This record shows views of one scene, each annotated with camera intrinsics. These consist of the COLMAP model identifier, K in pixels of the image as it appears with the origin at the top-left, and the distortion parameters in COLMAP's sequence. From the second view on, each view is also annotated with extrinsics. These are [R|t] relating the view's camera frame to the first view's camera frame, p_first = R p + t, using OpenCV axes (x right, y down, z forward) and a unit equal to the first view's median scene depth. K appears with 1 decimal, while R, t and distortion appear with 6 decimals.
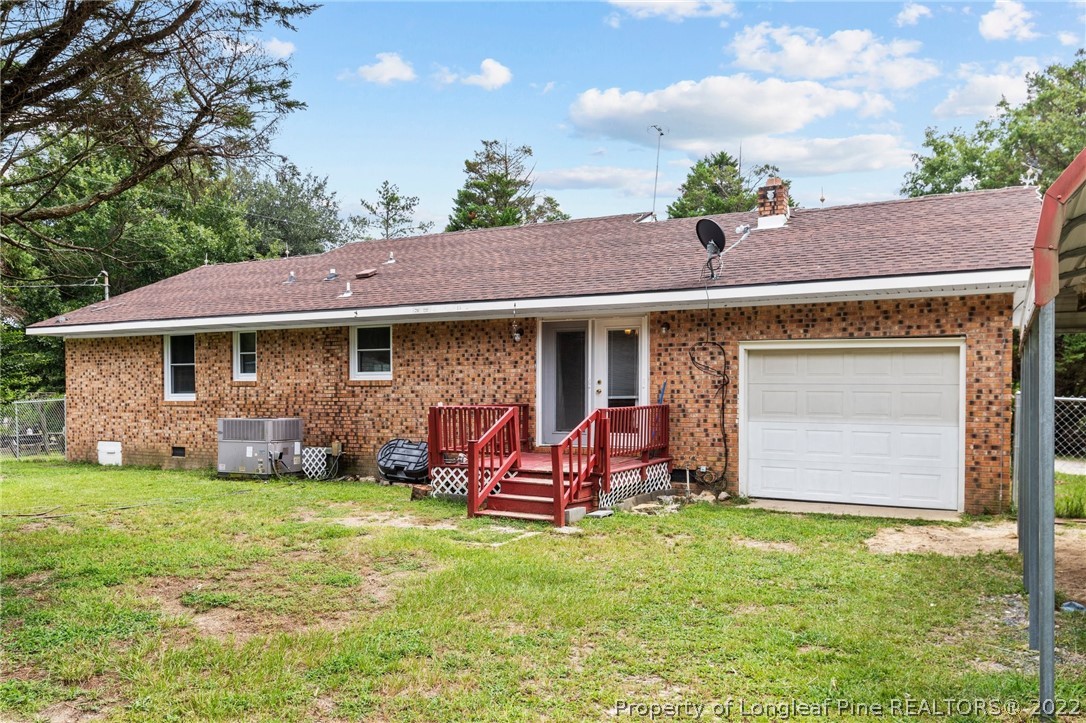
lens RADIAL K [[852.4, 0, 544.6], [0, 852.4, 367.7], [0, 0, 1]] dist [-0.002398, -0.002397]
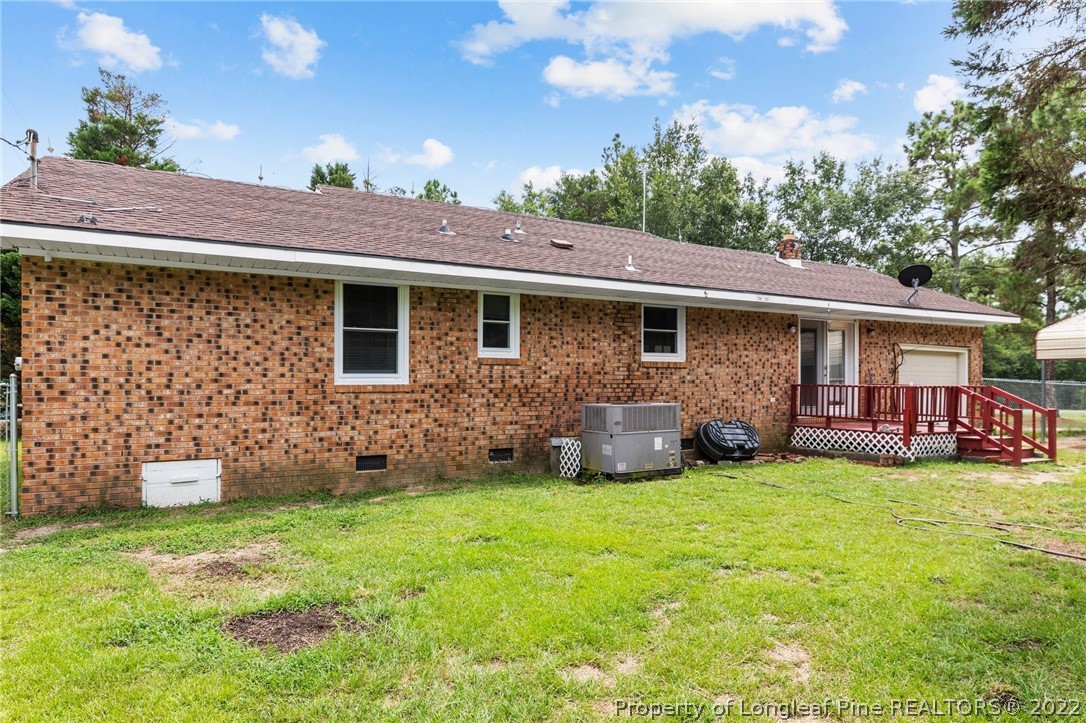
lens RADIAL K [[679.2, 0, 540.1], [0, 679.2, 353.2], [0, 0, 1]] dist [-0.018672, -0.000412]
pose [[0.522900, 0.036292, 0.851621, -0.985925], [-0.025397, 0.999313, -0.026992, 0.031147], [-0.852016, -0.007514, 0.523462, 0.756039]]
